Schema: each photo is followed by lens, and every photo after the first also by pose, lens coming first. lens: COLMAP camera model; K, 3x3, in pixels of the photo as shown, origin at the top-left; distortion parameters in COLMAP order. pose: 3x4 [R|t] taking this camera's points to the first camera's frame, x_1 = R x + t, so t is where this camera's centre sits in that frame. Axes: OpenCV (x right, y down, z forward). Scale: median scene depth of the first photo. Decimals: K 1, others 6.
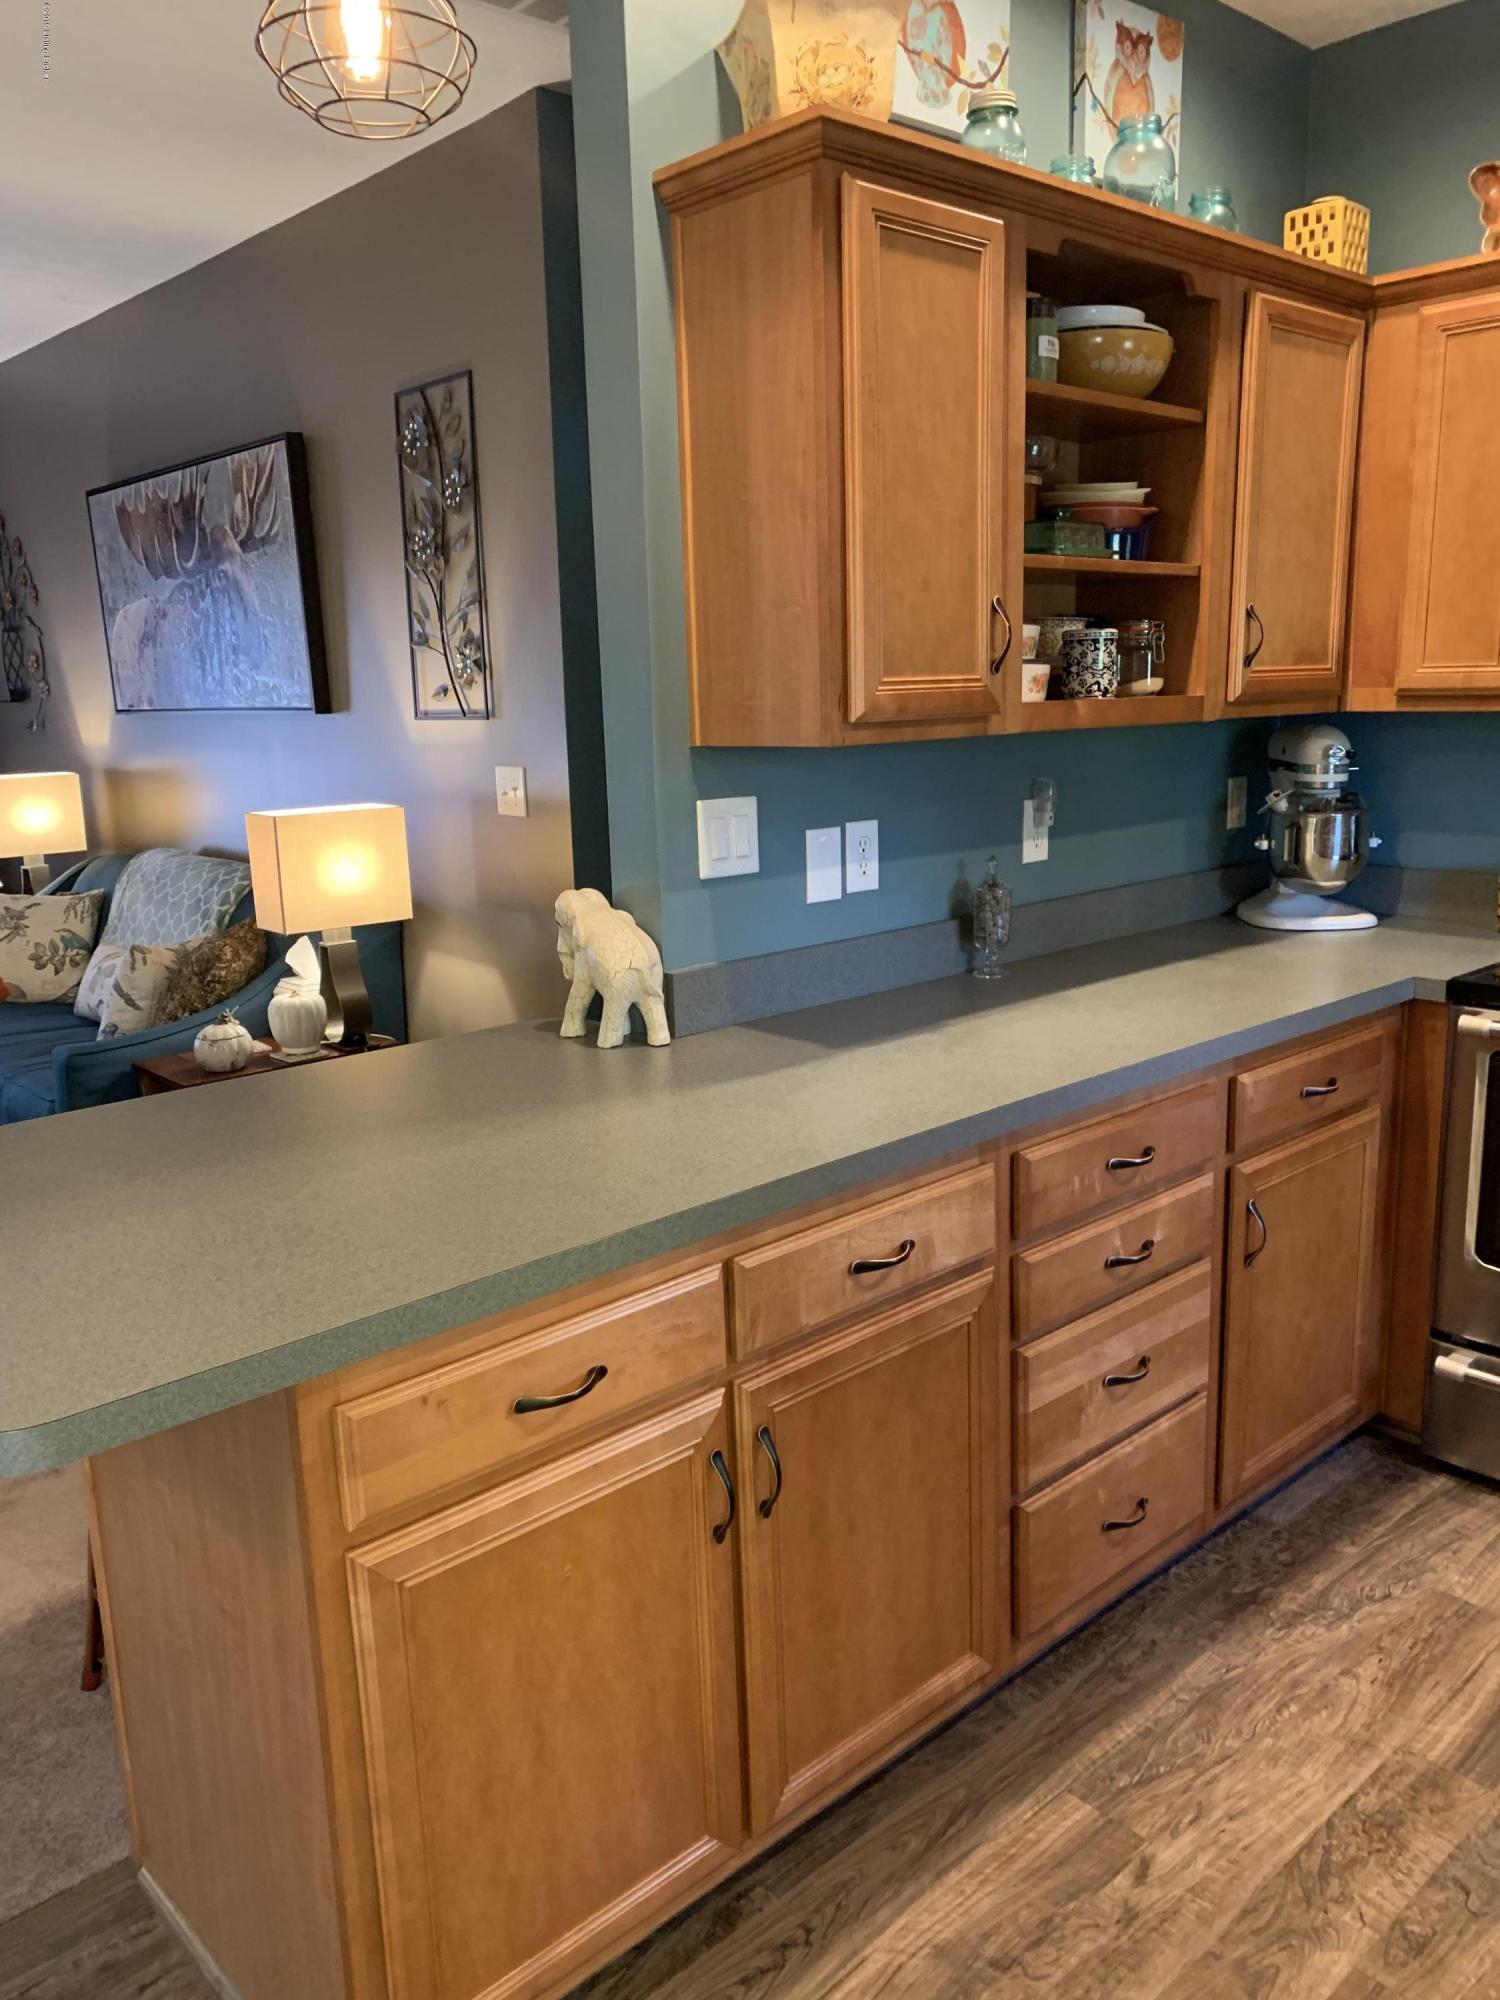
lens RADIAL K [[1553.5, 0, 749.6], [0, 1553.5, 1005.7], [0, 0, 1]] dist [0.060749, -0.041847]
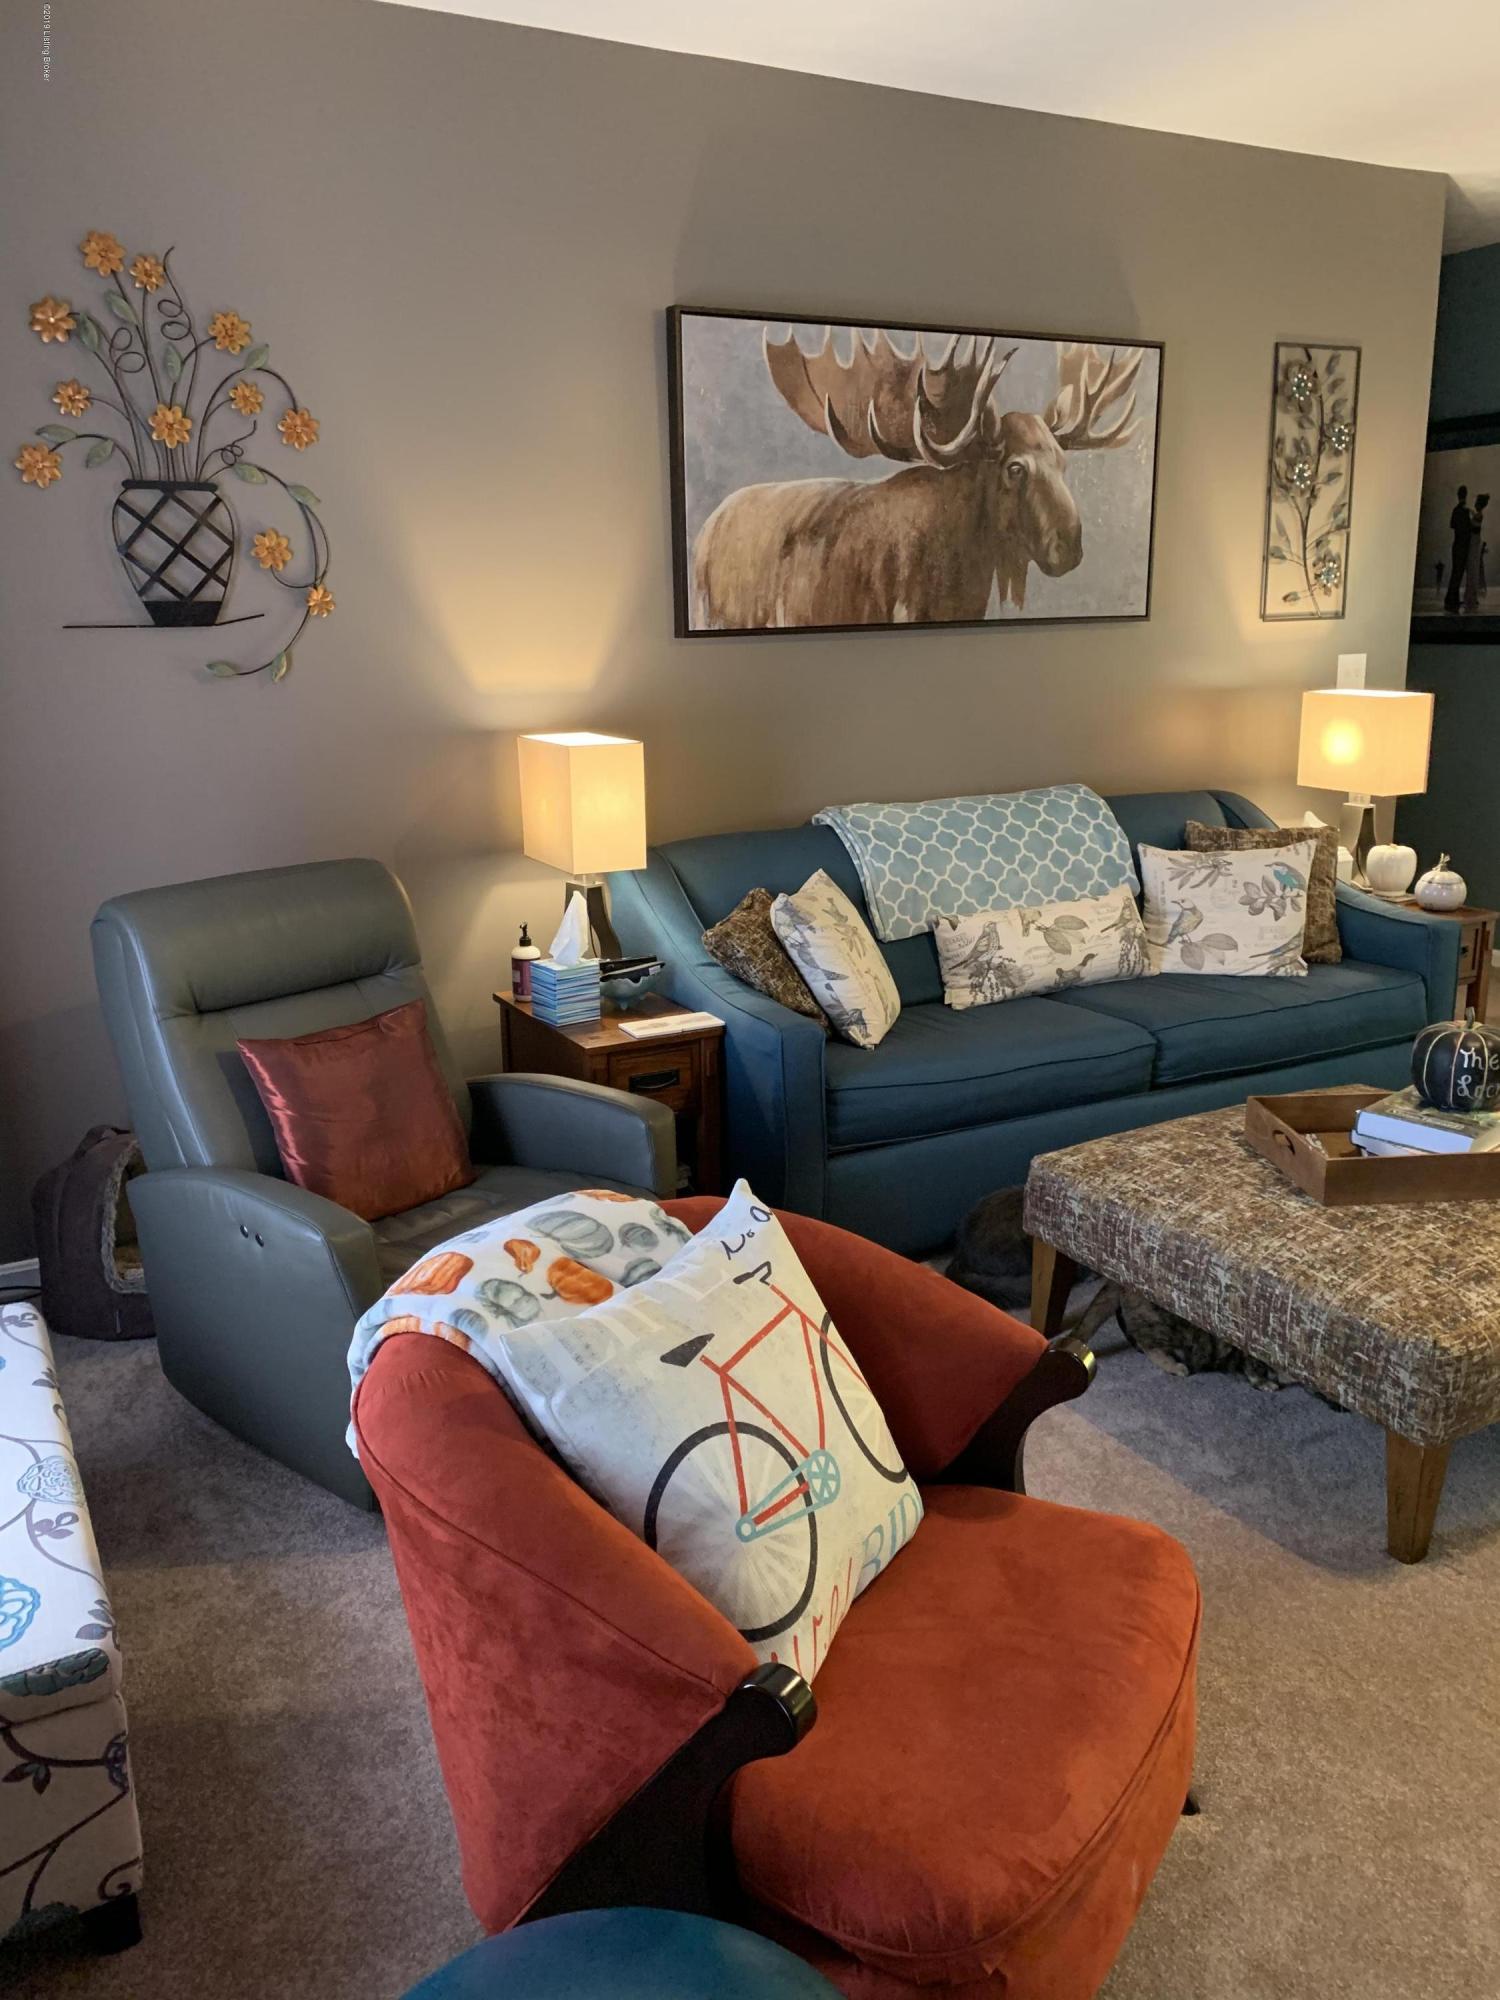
lens RADIAL K [[1553.5, 0, 768.1], [0, 1553.5, 991.2], [0, 0, 1]] dist [0.060749, -0.041847]
pose [[0.198098, -0.221880, 0.954739, -1.493832], [0.206586, 0.961614, 0.180613, -0.208365], [-0.958164, 0.161457, 0.236331, 1.134221]]
